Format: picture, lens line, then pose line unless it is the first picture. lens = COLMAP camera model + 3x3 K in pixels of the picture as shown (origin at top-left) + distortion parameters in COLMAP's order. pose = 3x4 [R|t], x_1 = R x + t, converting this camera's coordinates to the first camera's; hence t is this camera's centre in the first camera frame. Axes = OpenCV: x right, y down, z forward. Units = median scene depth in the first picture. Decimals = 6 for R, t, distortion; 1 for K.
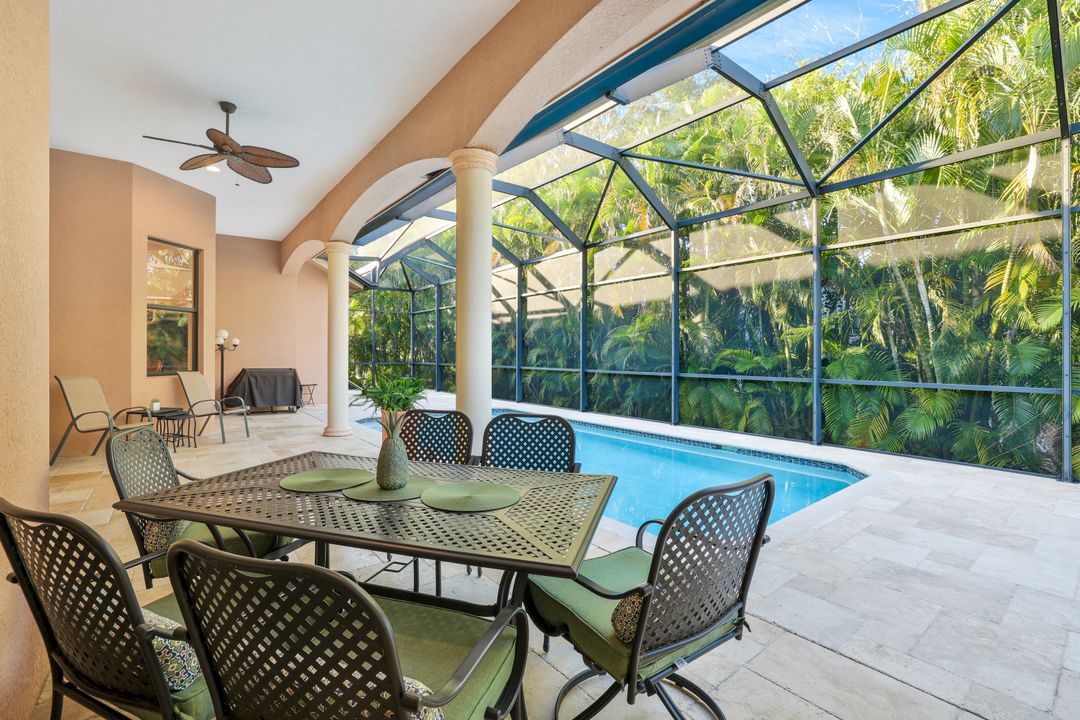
lens RADIAL K [[472.0, 0, 525.4], [0, 472.0, 347.7], [0, 0, 1]] dist [-0.048188, 0.017466]
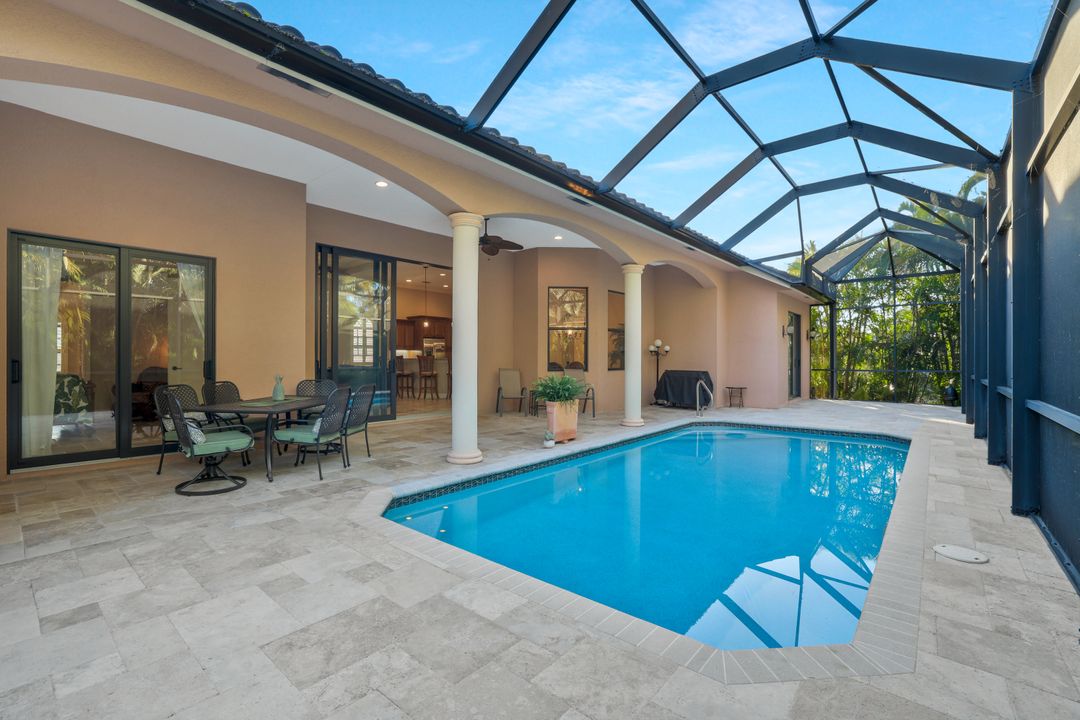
lens RADIAL K [[475.5, 0, 507.5], [0, 475.5, 353.6], [0, 0, 1]] dist [-0.043270, 0.017787]
pose [[0.191961, -0.008303, -0.981367, 1.757473], [0.000240, 0.999965, -0.008414, 0.035481], [0.981402, 0.001380, 0.191957, 1.167277]]
